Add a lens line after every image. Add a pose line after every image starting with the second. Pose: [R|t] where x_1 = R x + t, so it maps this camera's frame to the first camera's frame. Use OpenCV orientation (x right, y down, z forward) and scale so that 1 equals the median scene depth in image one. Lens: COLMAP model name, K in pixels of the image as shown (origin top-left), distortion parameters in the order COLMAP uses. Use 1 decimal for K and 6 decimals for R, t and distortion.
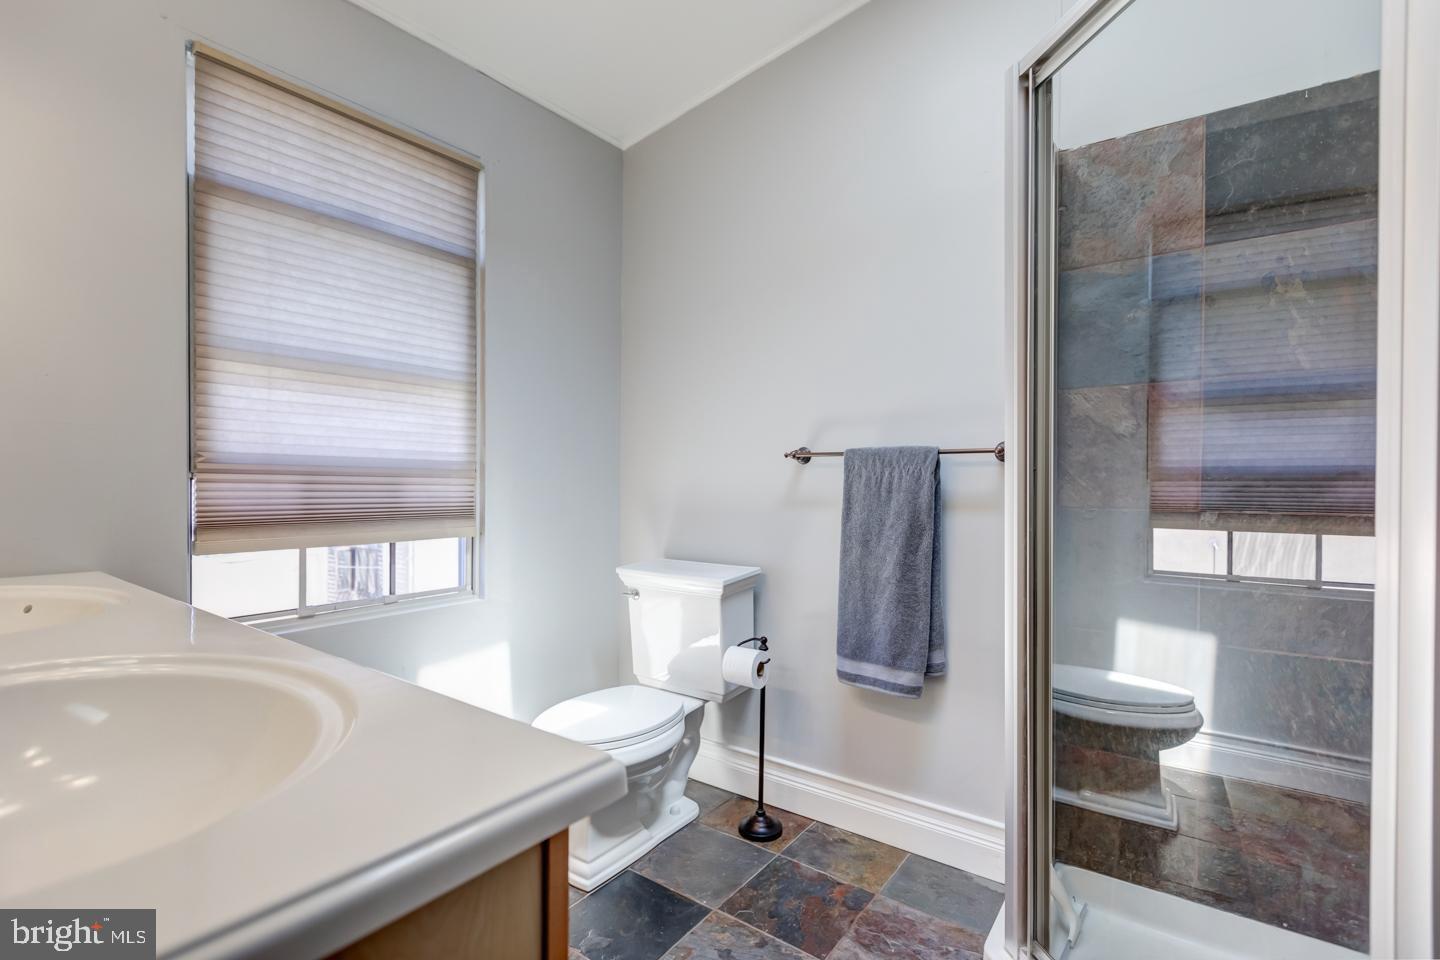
lens RADIAL K [[649.0, 0, 718.1], [0, 649.0, 504.9], [0, 0, 1]] dist [0.001453, -0.000170]
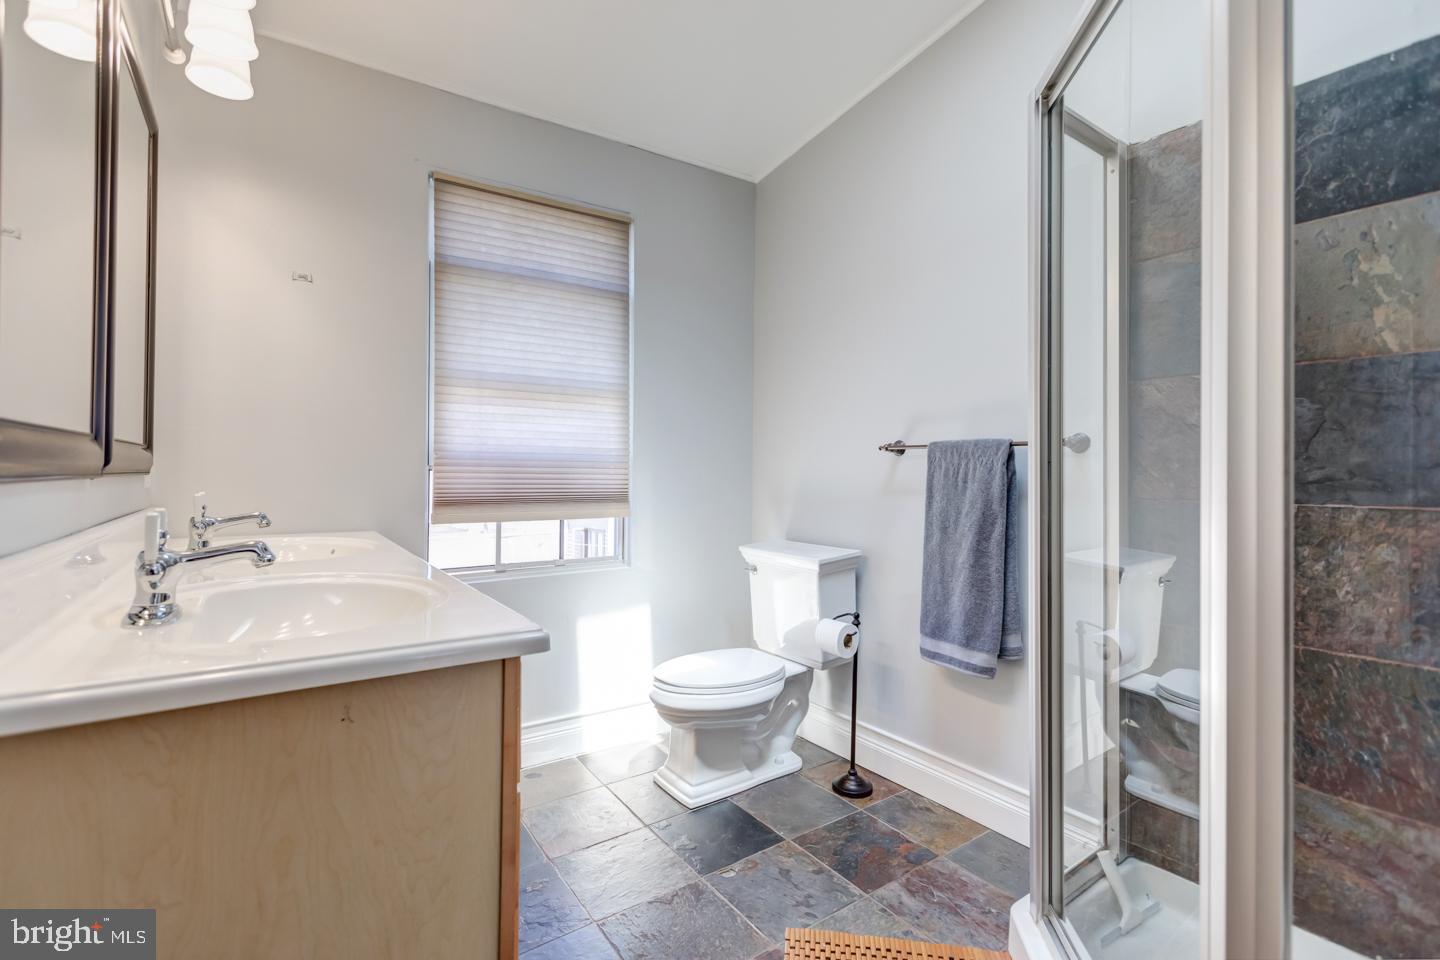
lens RADIAL K [[645.8, 0, 717.7], [0, 645.8, 485.7], [0, 0, 1]] dist [-0.000005, 0.000109]
pose [[0.947479, 0.008162, -0.319715, 0.221762], [-0.012379, 0.999861, -0.011159, 0.002981], [0.319579, 0.014531, 0.947448, -0.134428]]
